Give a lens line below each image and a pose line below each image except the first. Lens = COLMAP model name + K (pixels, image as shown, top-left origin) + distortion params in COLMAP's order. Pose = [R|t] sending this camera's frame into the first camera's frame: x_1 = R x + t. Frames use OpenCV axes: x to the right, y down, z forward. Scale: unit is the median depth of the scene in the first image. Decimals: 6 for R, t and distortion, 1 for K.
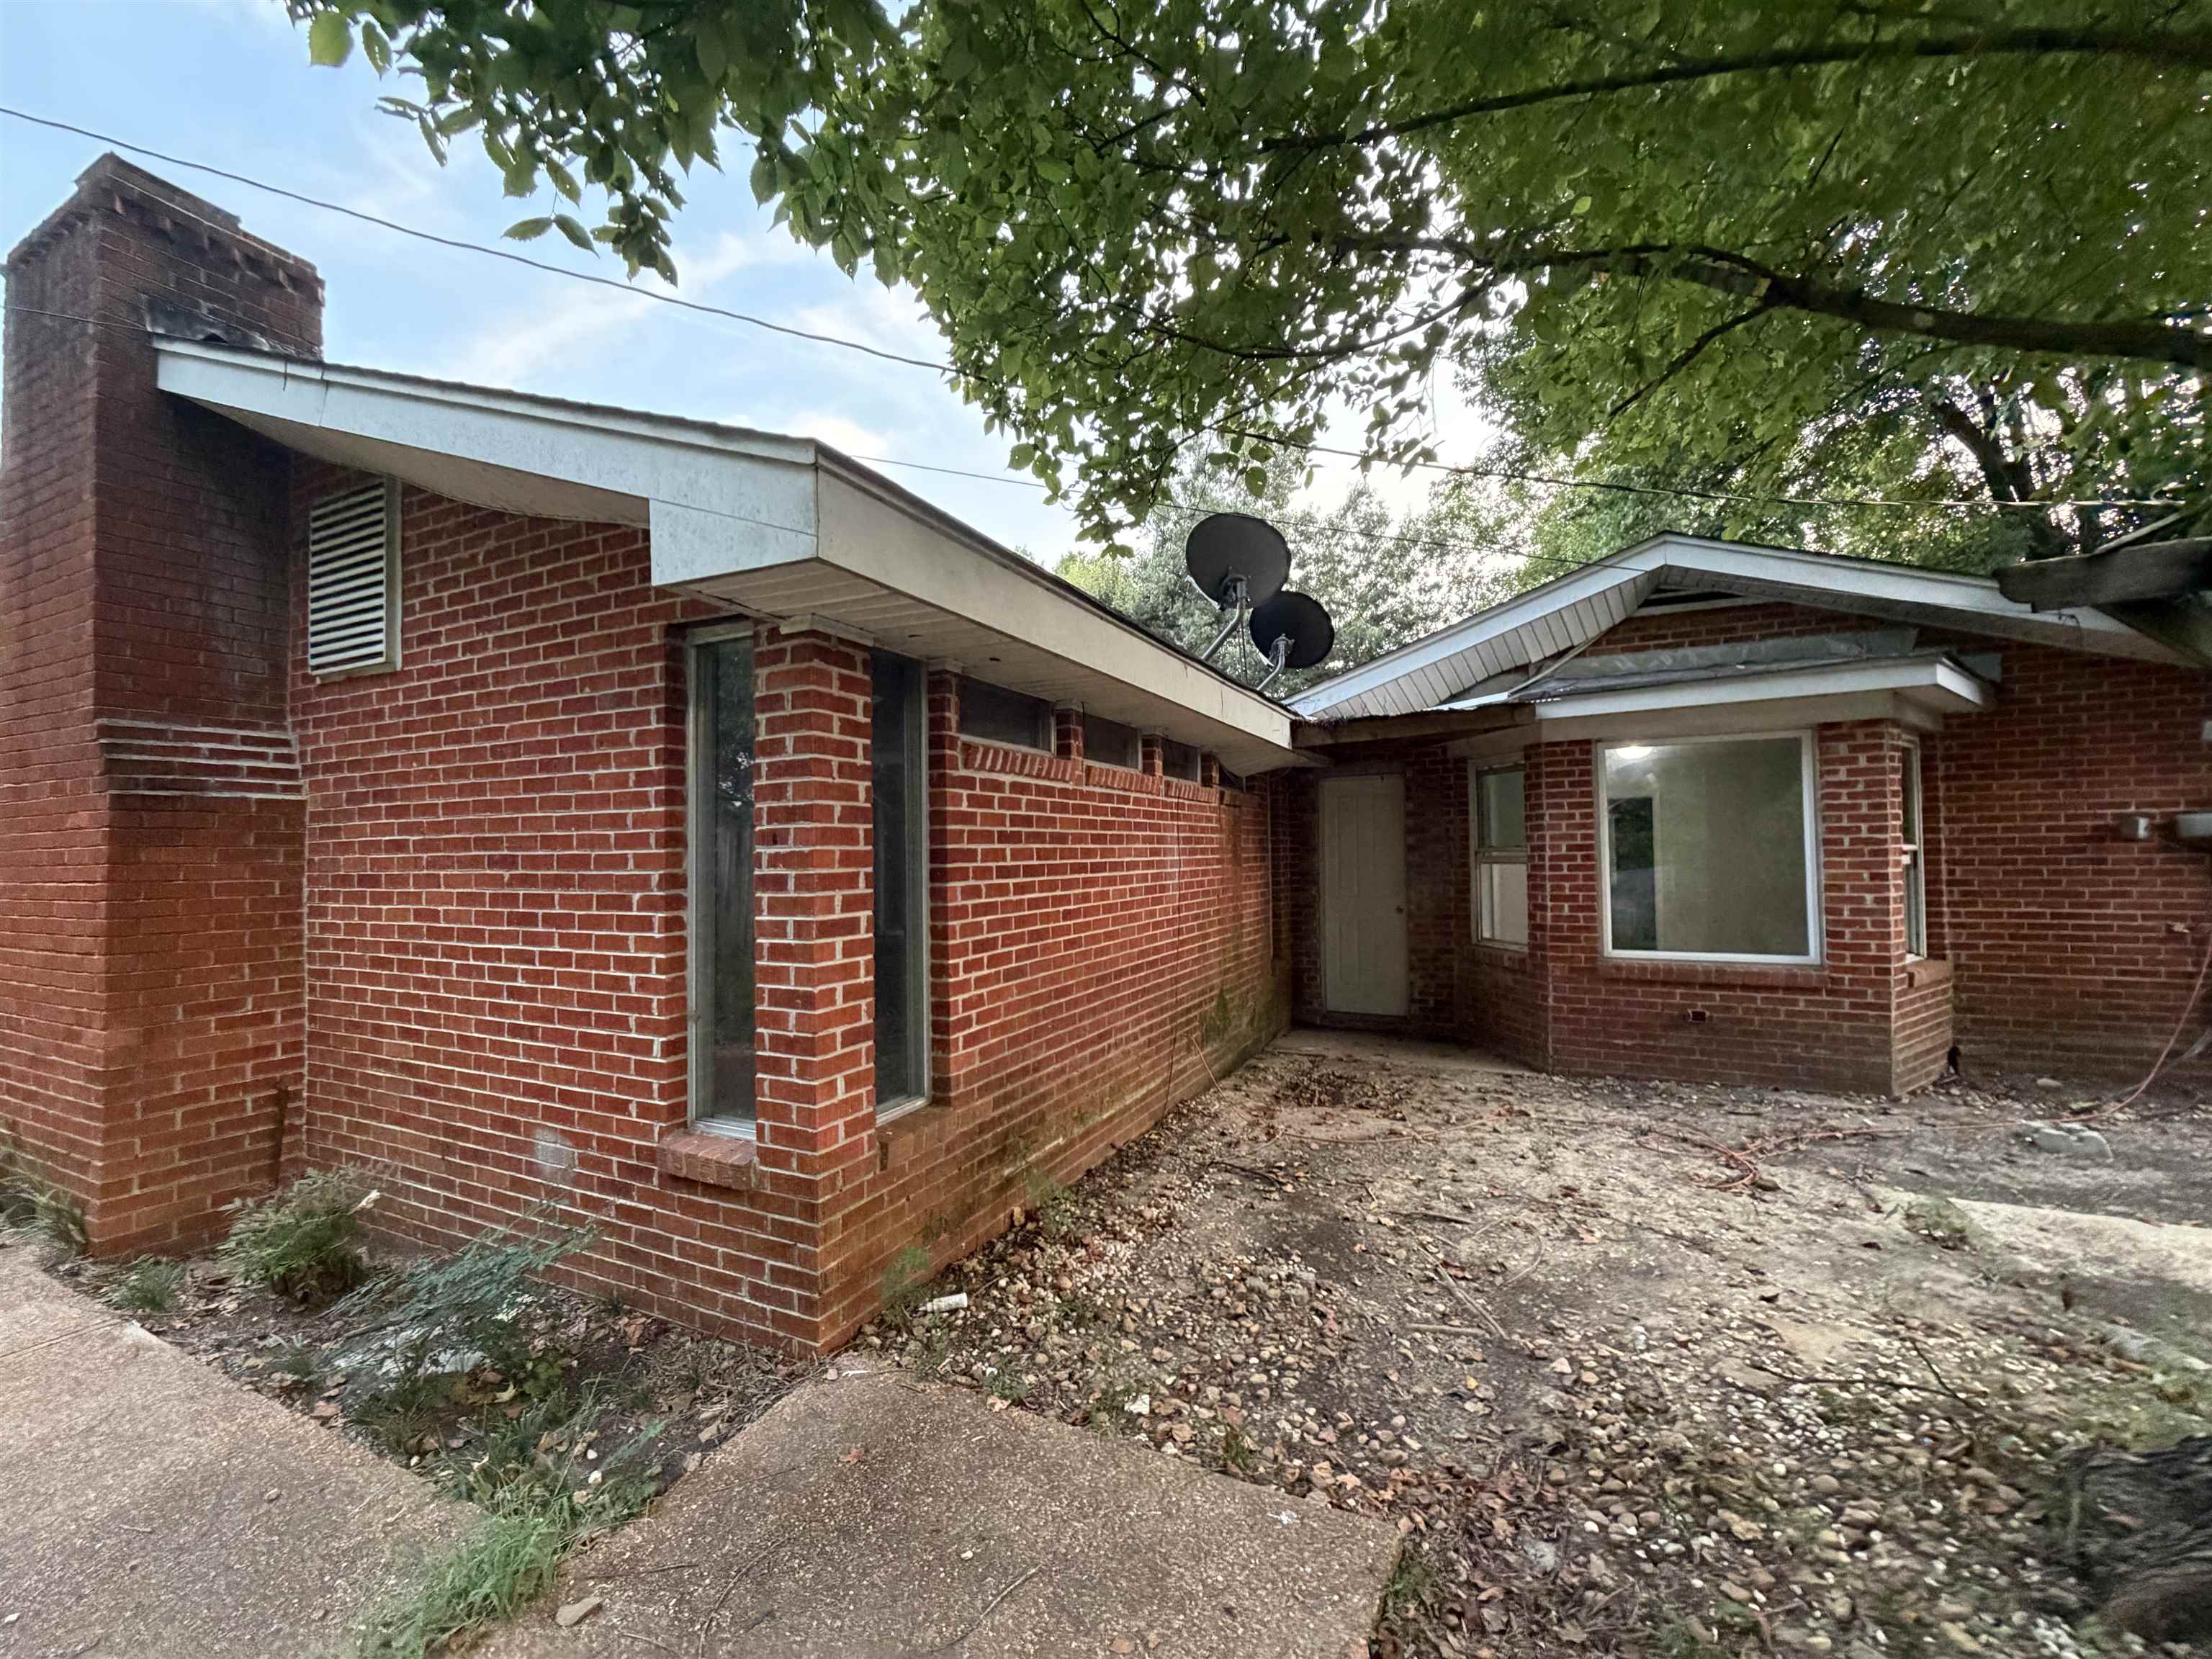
lens RADIAL K [[884.9, 0, 1104.3], [0, 884.9, 813.0], [0, 0, 1]] dist [-0.000330, 0.000975]
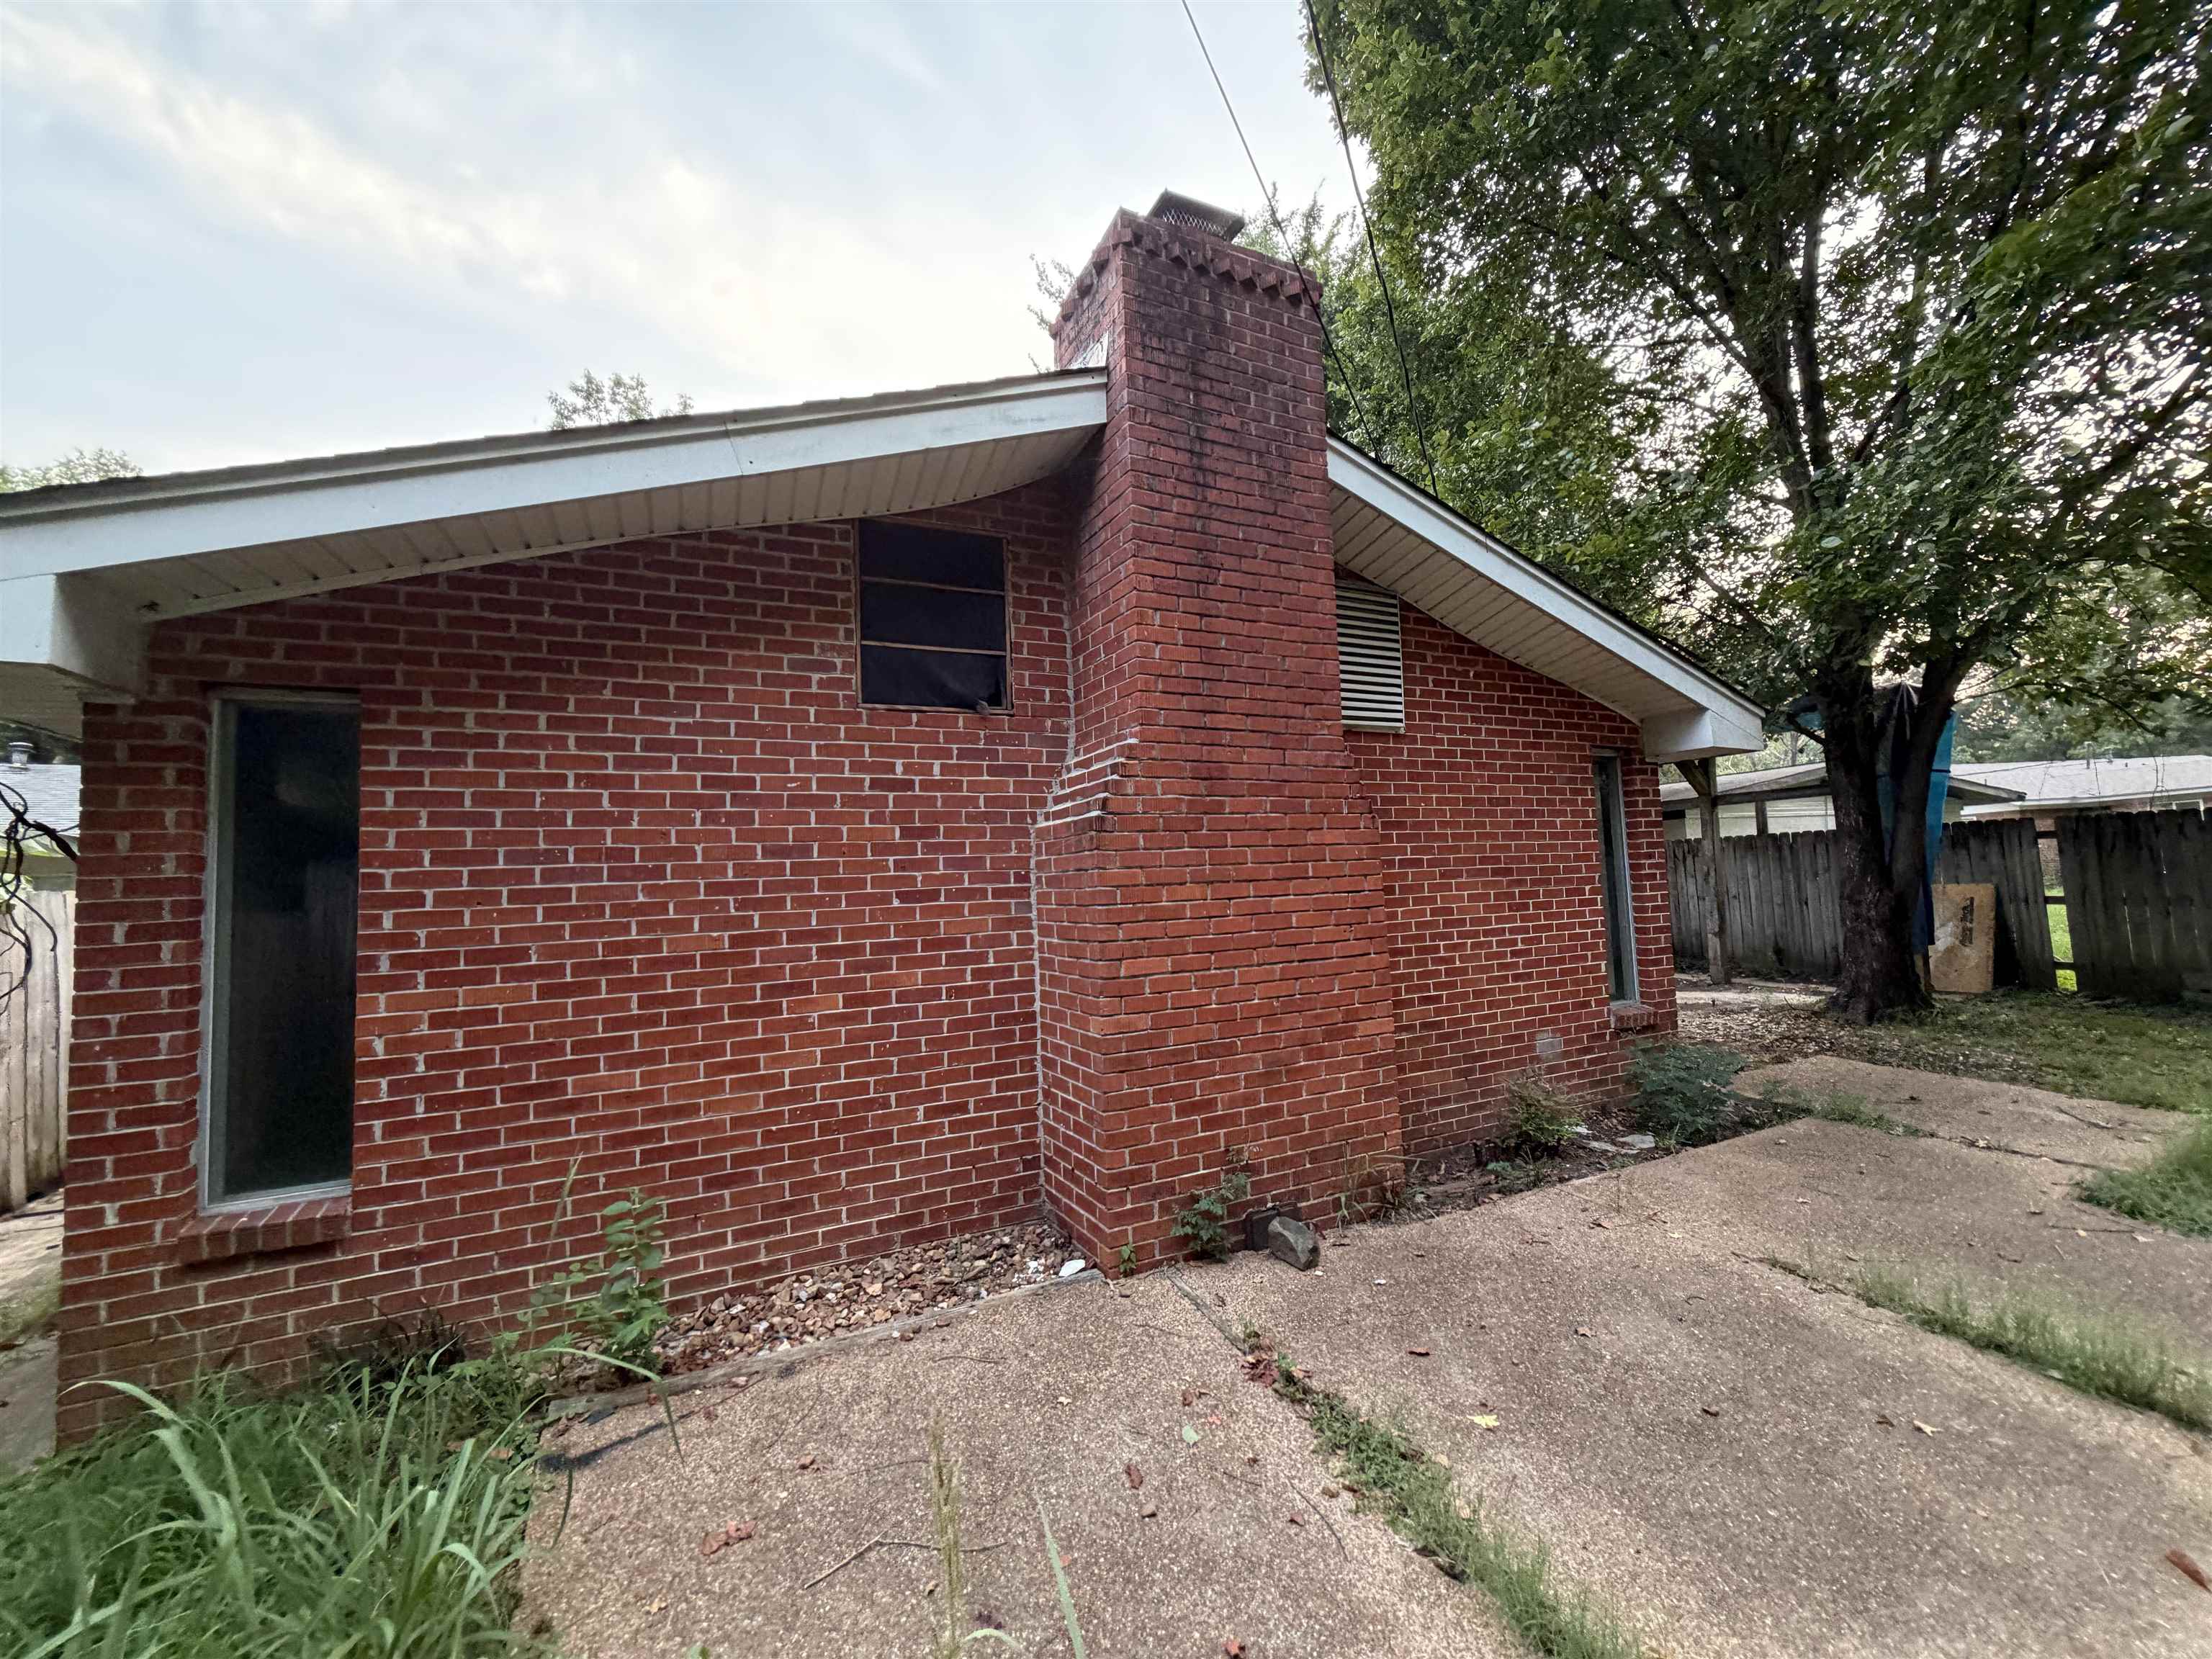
lens RADIAL K [[884.9, 0, 1113.6], [0, 884.9, 842.3], [0, 0, 1]] dist [-0.000330, 0.000975]
pose [[0.601449, 0.030815, 0.798317, -2.550692], [0.003122, 0.999158, -0.040920, 0.070055], [-0.798905, 0.027104, 0.600846, 0.659511]]
